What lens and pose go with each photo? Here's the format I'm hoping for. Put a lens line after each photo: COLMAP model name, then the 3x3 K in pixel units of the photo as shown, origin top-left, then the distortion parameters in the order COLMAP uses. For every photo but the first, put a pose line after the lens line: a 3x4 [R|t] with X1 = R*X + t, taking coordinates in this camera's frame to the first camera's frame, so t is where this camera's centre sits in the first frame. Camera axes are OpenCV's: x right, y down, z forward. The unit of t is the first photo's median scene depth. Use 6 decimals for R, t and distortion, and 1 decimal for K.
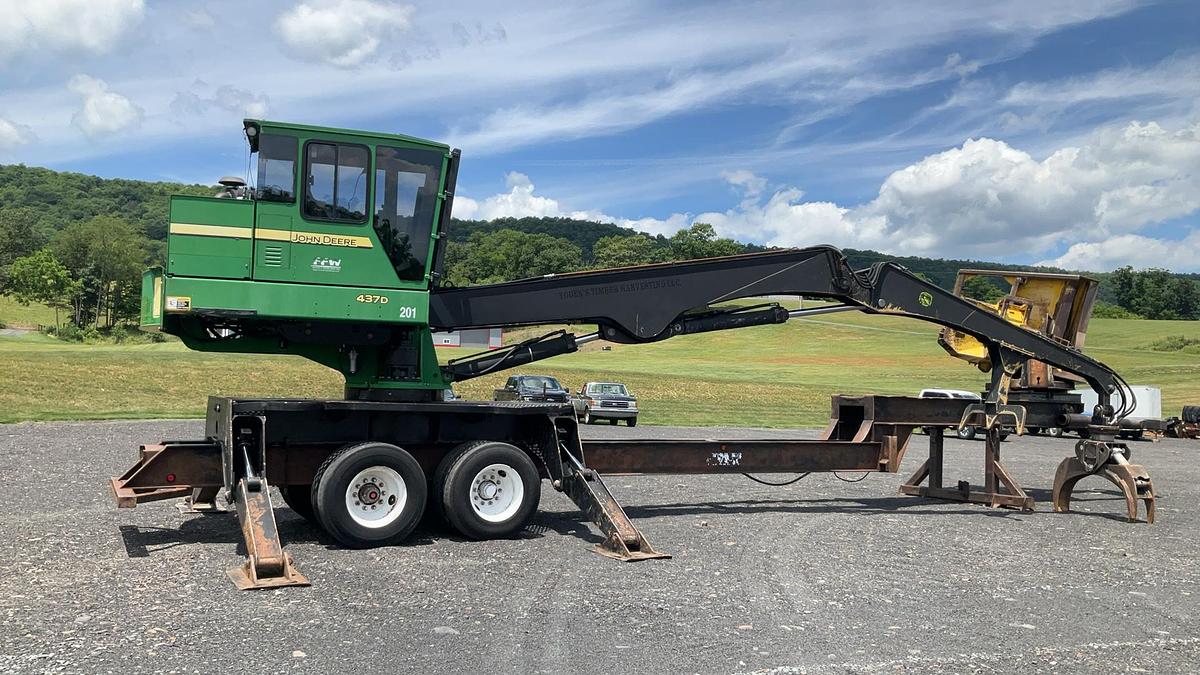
lens RADIAL K [[948.6, 0, 595.1], [0, 948.6, 333.5], [0, 0, 1]] dist [0.104704, -0.193972]
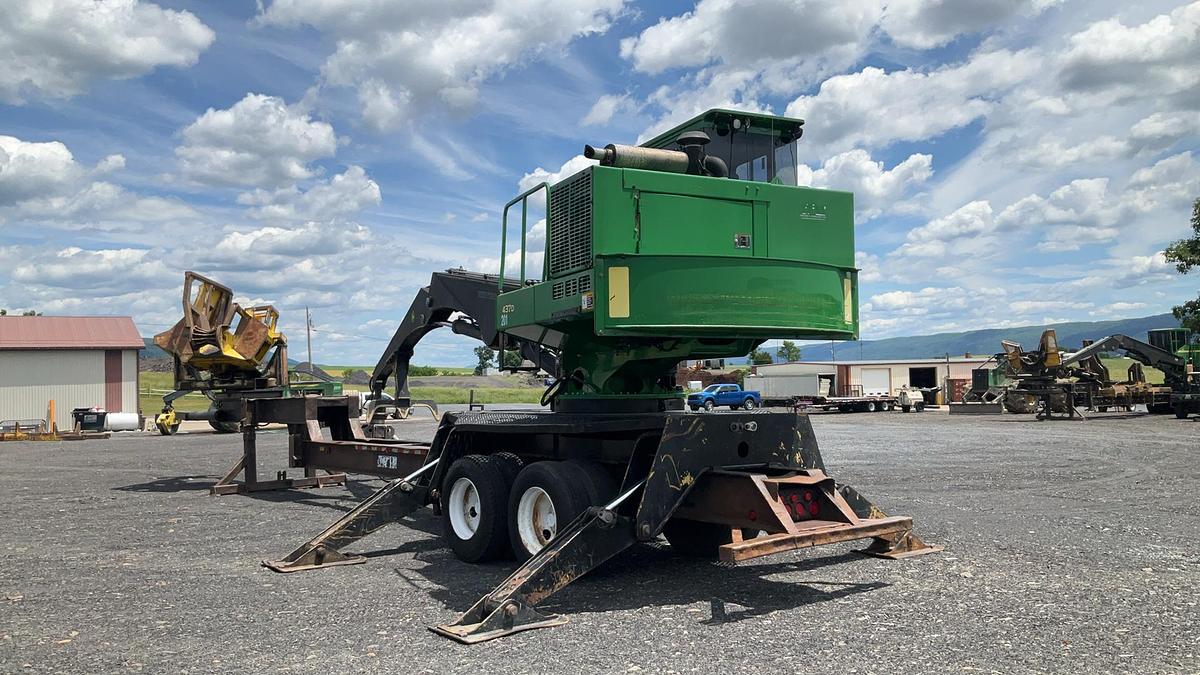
lens RADIAL K [[948.6, 0, 595.1], [0, 948.6, 333.5], [0, 0, 1]] dist [0.104704, -0.193972]
pose [[-0.173193, 0.038637, 0.984130, -0.966956], [-0.051244, 0.997523, -0.048182, 0.035522], [-0.983554, -0.058776, -0.170785, 1.036836]]
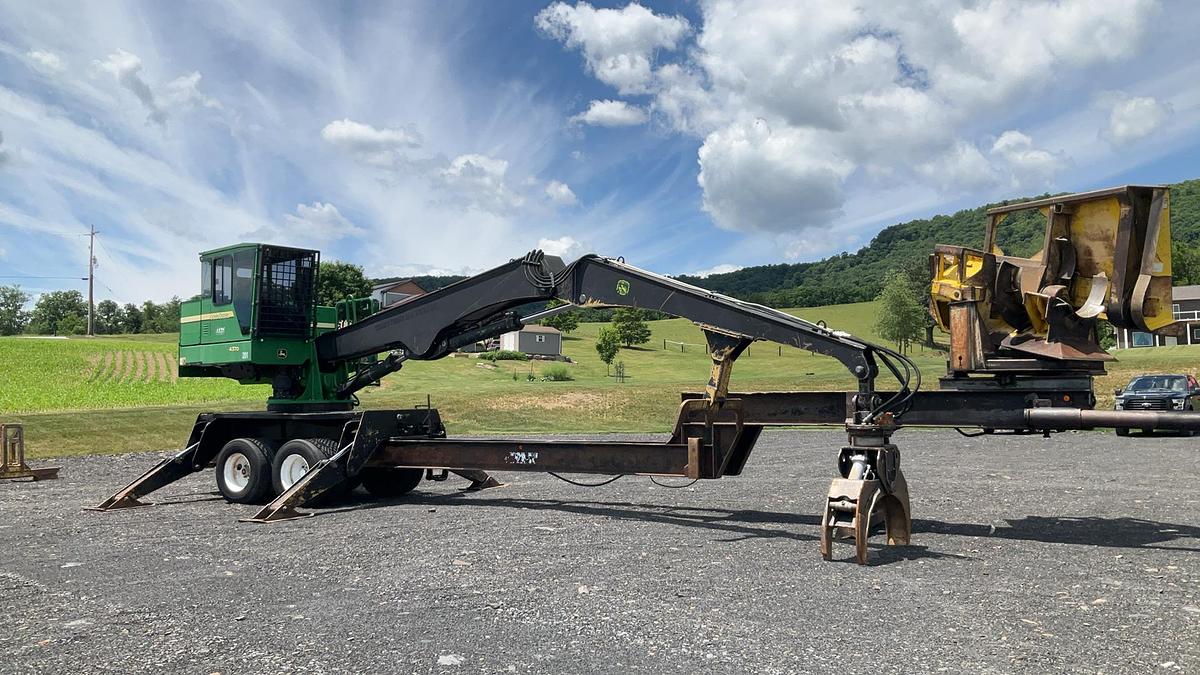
lens RADIAL K [[965.1, 0, 594.2], [0, 965.1, 333.9], [0, 0, 1]] dist [0.107134, -0.213907]
pose [[0.531604, -0.090242, -0.842172, 1.151032], [0.075813, 0.995387, -0.058804, 0.063612], [0.843594, -0.032587, 0.535993, 0.494810]]
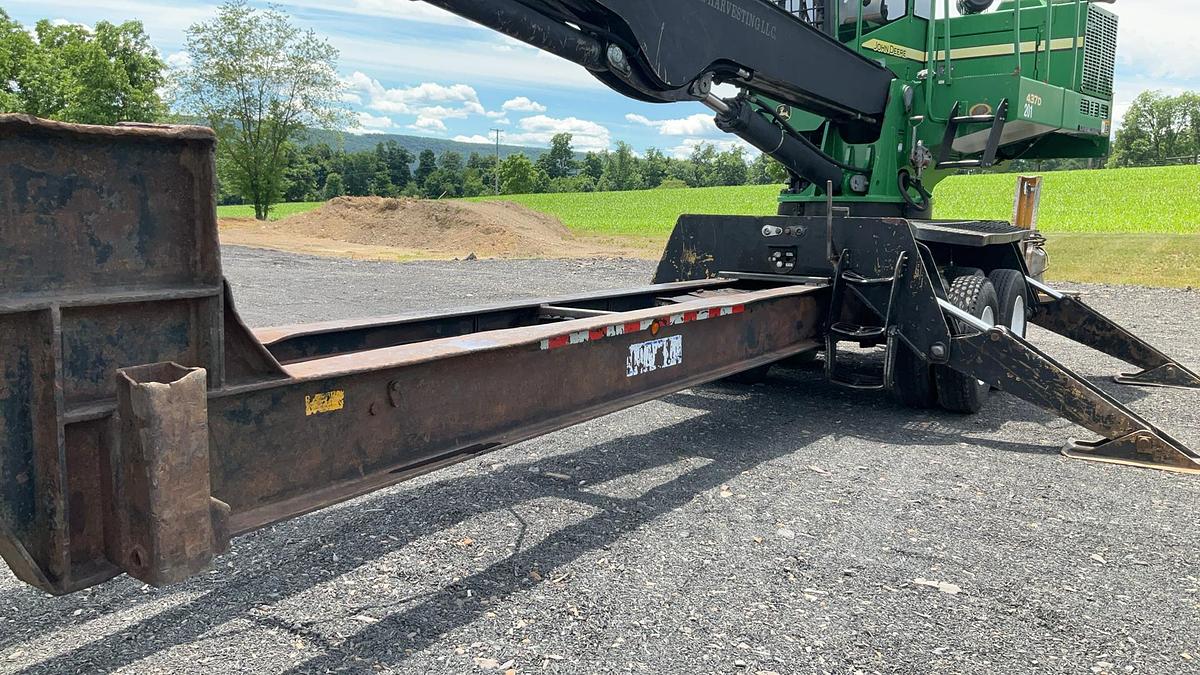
lens RADIAL K [[957.1, 0, 598.3], [0, 957.1, 324.4], [0, 0, 1]] dist [0.102345, -0.201769]
pose [[-0.872618, 0.012009, -0.488255, 0.323559], [-0.017048, 0.998340, 0.055023, 0.103568], [0.488105, 0.056338, -0.870965, 1.406021]]
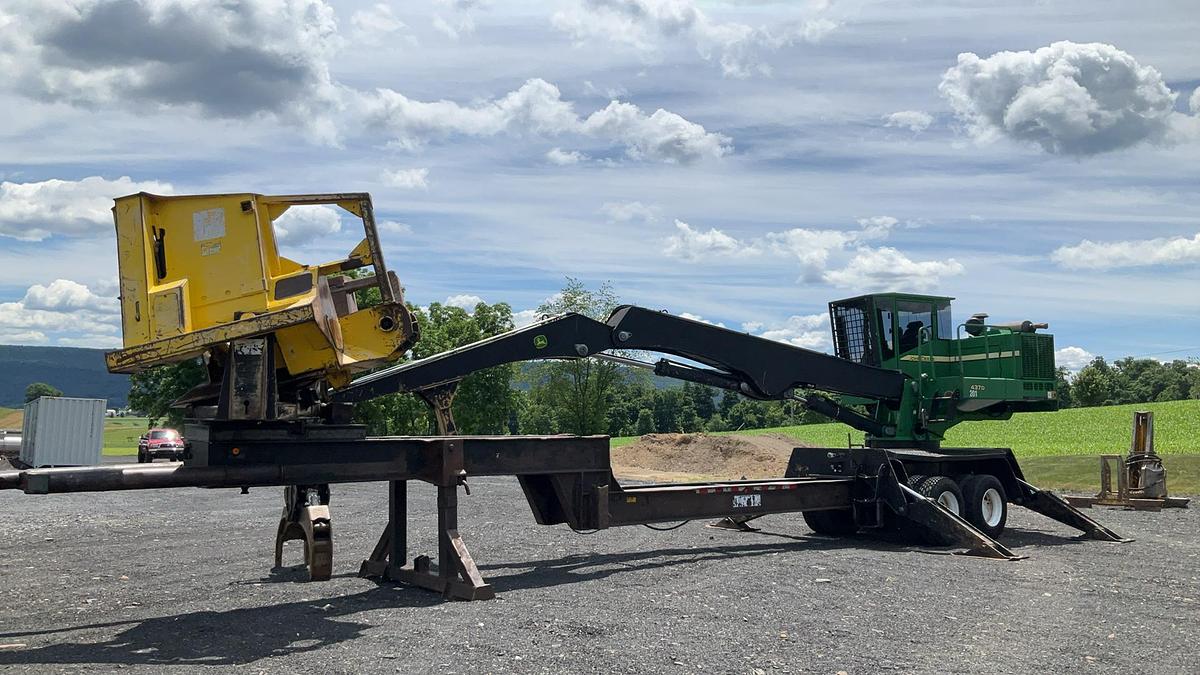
lens RADIAL K [[965.1, 0, 594.2], [0, 965.1, 333.9], [0, 0, 1]] dist [0.107134, -0.213907]
pose [[-0.981827, -0.043983, -0.184613, 0.492841], [-0.012852, 0.985950, -0.166545, 0.136182], [0.189344, -0.161146, -0.968597, 2.140452]]
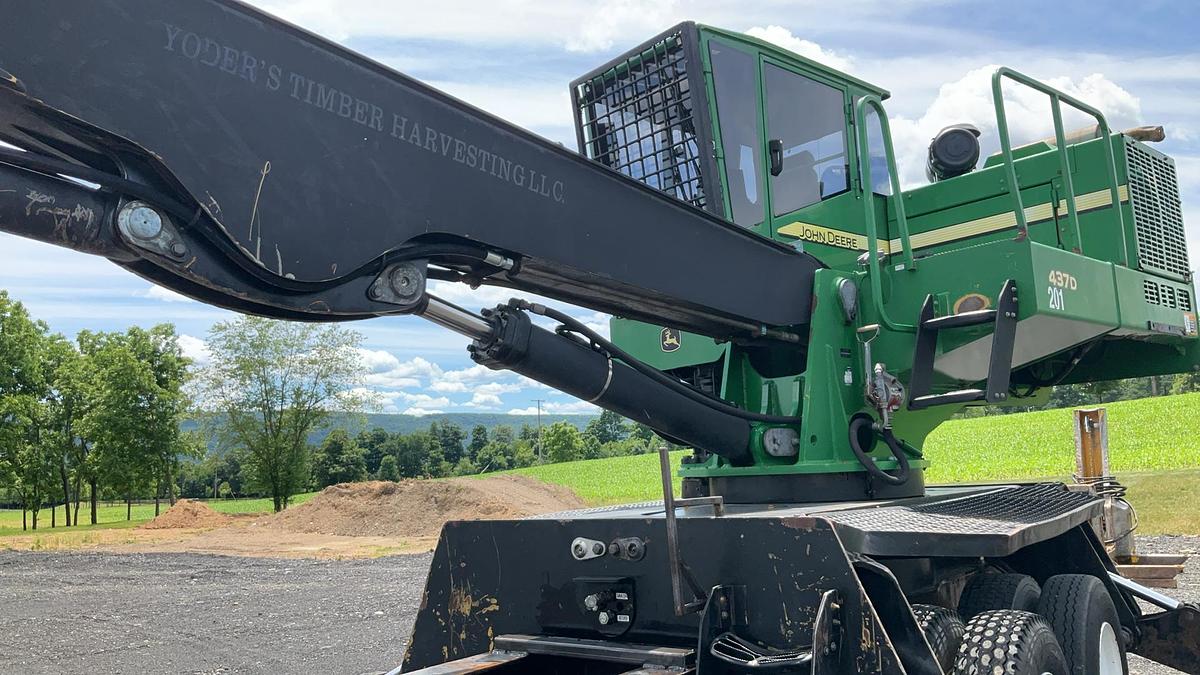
lens RADIAL K [[948.6, 0, 595.1], [0, 948.6, 333.5], [0, 0, 1]] dist [0.104704, -0.193972]
pose [[-0.903558, -0.046342, -0.425953, 0.076289], [0.048442, 0.976711, -0.209020, 0.074006], [0.425719, -0.209496, -0.880270, 1.224524]]
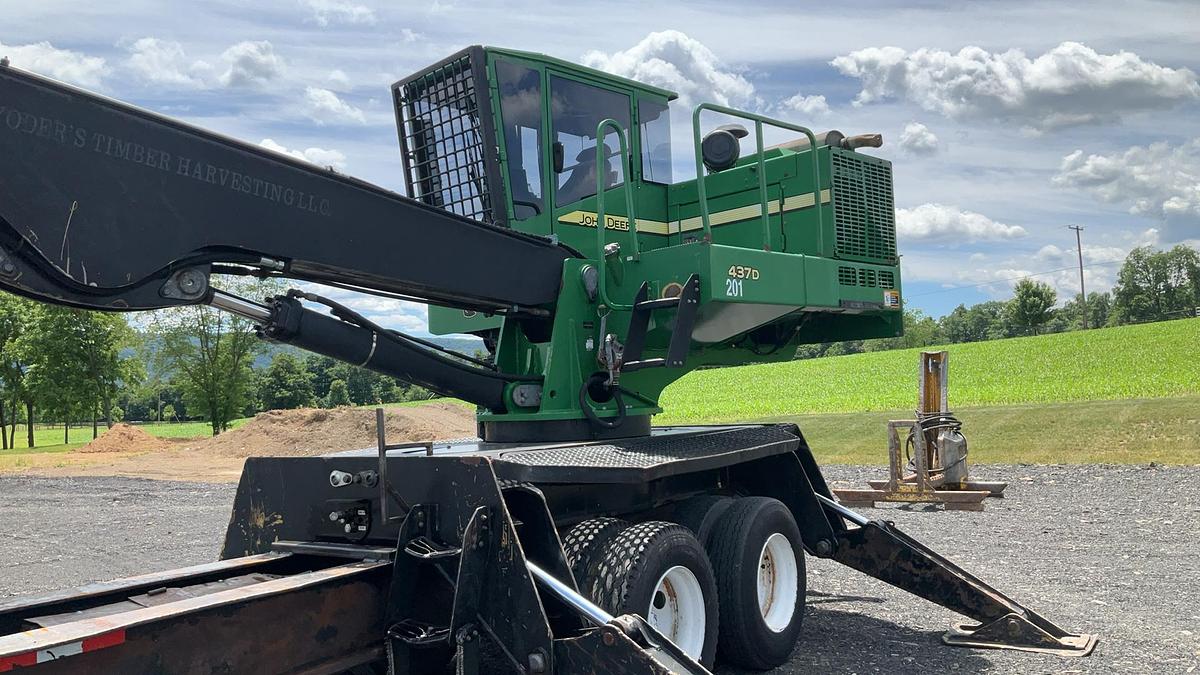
lens RADIAL K [[965.1, 0, 594.2], [0, 965.1, 333.9], [0, 0, 1]] dist [0.107134, -0.213907]
pose [[-0.884549, -0.021818, -0.465937, 0.046818], [0.043919, 0.990572, -0.129762, 0.074793], [0.464375, -0.135244, -0.875251, 1.362843]]
